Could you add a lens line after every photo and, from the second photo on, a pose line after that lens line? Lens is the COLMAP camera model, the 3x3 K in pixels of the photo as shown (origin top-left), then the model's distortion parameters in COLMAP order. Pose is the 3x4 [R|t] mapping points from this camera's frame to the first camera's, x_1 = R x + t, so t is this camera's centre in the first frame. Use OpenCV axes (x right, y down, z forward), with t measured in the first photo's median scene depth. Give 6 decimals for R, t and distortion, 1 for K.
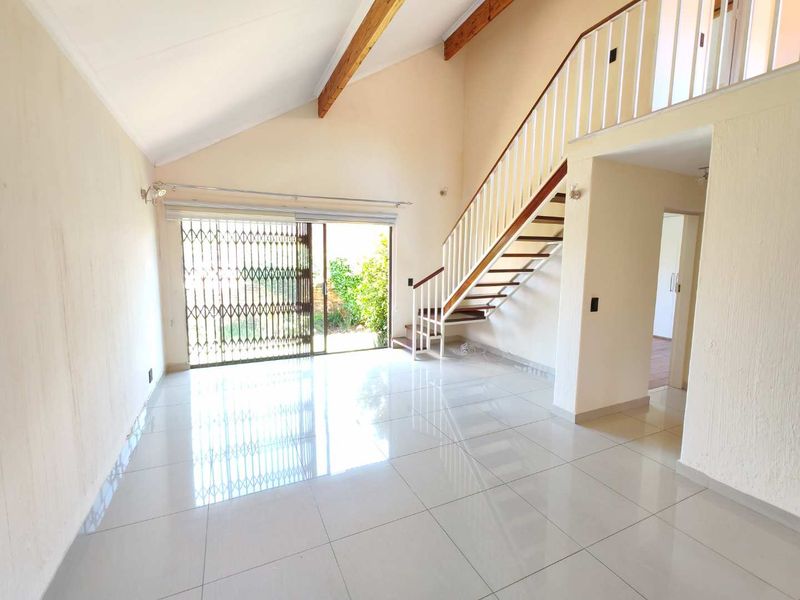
lens RADIAL K [[358.5, 0, 400.0], [0, 358.5, 300.0], [0, 0, 1]] dist [-0.001043, -0.000209]
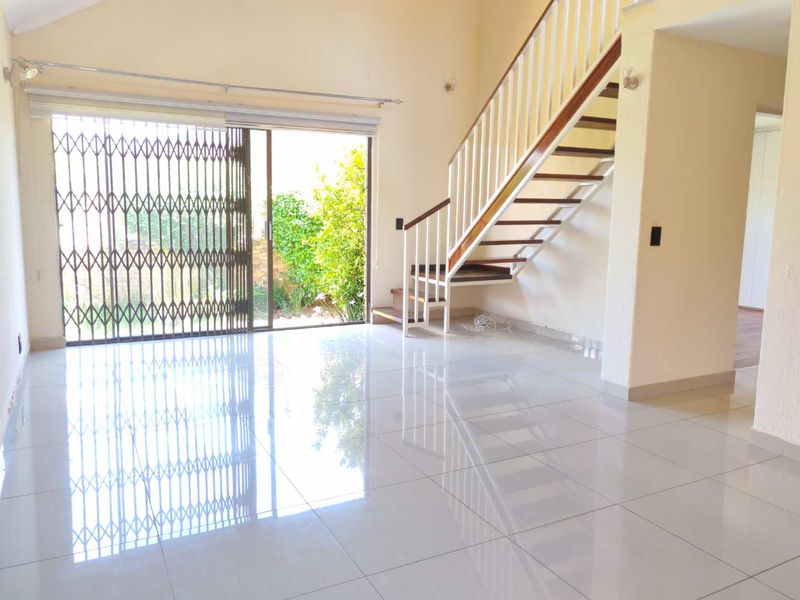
lens RADIAL K [[621.4, 0, 400.0], [0, 621.4, 300.0], [0, 0, 1]] dist [0.021221, -0.003292]
pose [[0.999222, 0.001510, 0.039398, -0.015790], [-0.002245, 0.999825, 0.018597, 0.075880], [-0.039363, -0.018671, 0.999051, -0.155690]]
